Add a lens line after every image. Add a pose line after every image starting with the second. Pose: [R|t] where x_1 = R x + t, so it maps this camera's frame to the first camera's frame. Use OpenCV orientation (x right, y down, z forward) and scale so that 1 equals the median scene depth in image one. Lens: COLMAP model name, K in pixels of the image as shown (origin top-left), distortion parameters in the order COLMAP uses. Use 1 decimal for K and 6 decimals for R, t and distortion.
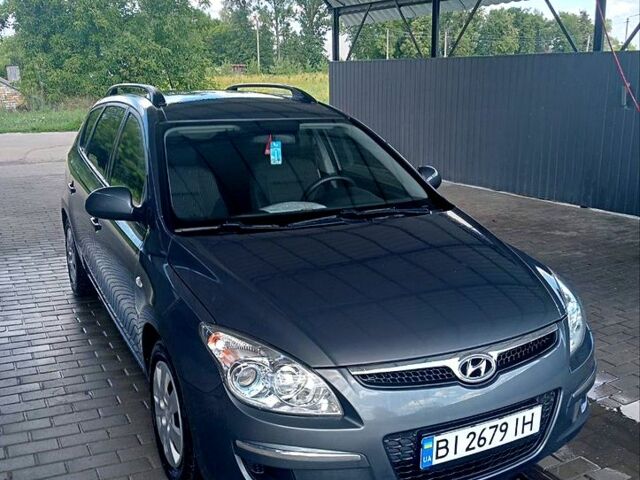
lens RADIAL K [[638.7, 0, 320.0], [0, 638.7, 240.0], [0, 0, 1]] dist [0.059376, -0.197947]
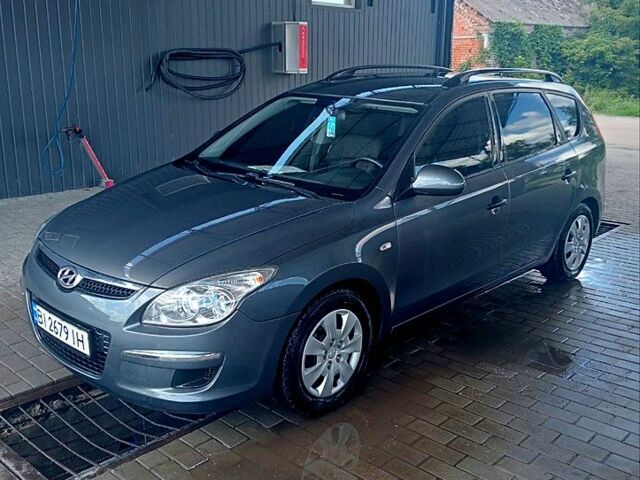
lens RADIAL K [[619.8, 0, 320.0], [0, 619.8, 240.0], [0, 0, 1]] dist [0.010586, -0.001426]
pose [[0.376049, 0.257765, -0.890025, 1.504551], [-0.236537, 0.955409, 0.176760, -0.214463], [0.895900, 0.144053, 0.420252, 0.889573]]
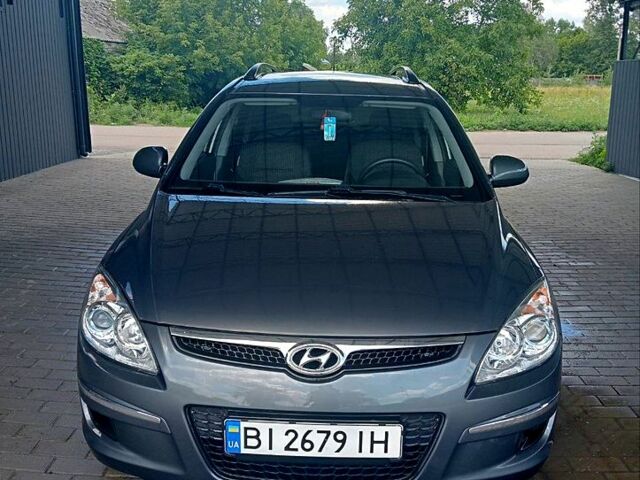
lens RADIAL K [[638.7, 0, 320.0], [0, 638.7, 240.0], [0, 0, 1]] dist [0.059376, -0.197947]
pose [[0.883507, 0.120446, -0.452669, 0.601429], [-0.125560, 0.991907, 0.018863, 0.022488], [0.451277, 0.040171, 0.891479, 0.222497]]
